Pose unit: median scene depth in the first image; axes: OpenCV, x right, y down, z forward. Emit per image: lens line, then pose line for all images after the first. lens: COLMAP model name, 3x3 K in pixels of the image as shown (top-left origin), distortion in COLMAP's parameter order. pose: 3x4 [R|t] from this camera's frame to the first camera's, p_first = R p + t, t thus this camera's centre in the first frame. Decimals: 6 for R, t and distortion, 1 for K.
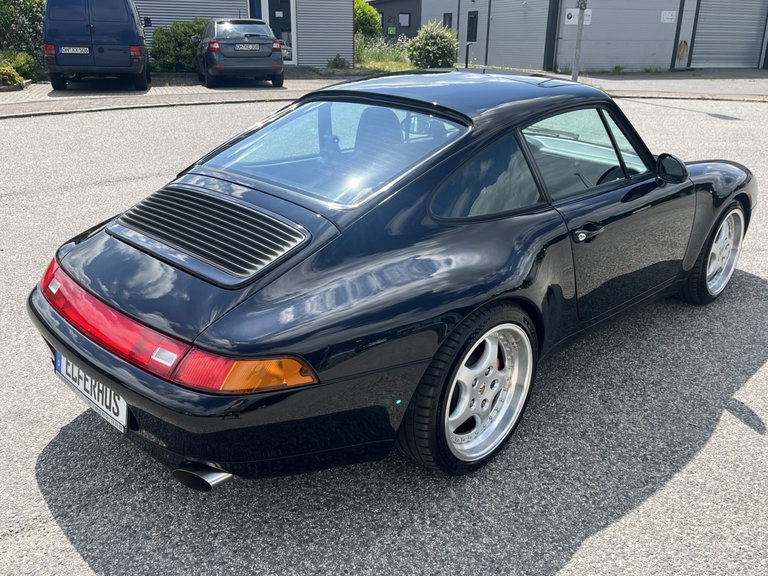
lens RADIAL K [[699.0, 0, 381.5], [0, 699.0, 293.3], [0, 0, 1]] dist [0.029243, 0.001406]
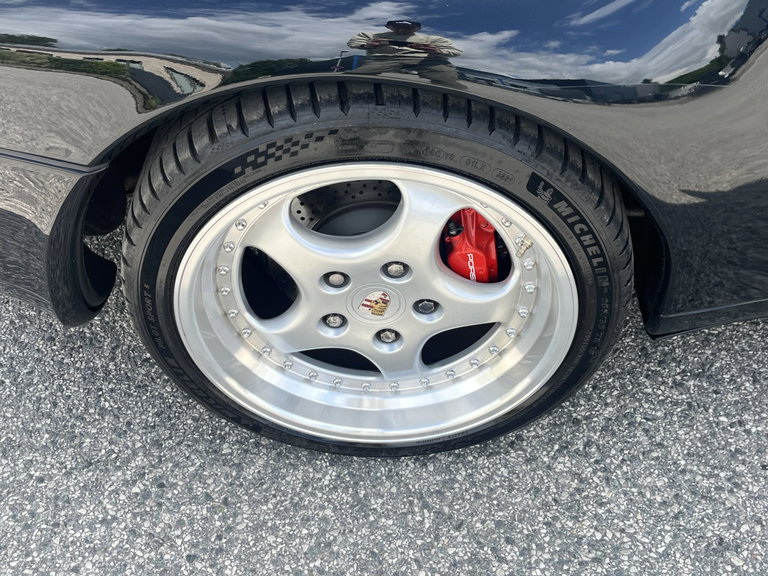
lens RADIAL K [[848.9, 0, 384.0], [0, 848.9, 288.9], [0, 0, 1]] dist [-0.015586, 0.000000]
pose [[0.678612, 0.495159, -0.542498, 0.404896], [-0.224238, 0.843003, 0.488942, -0.092583], [0.699431, -0.210153, 0.683105, 0.739689]]
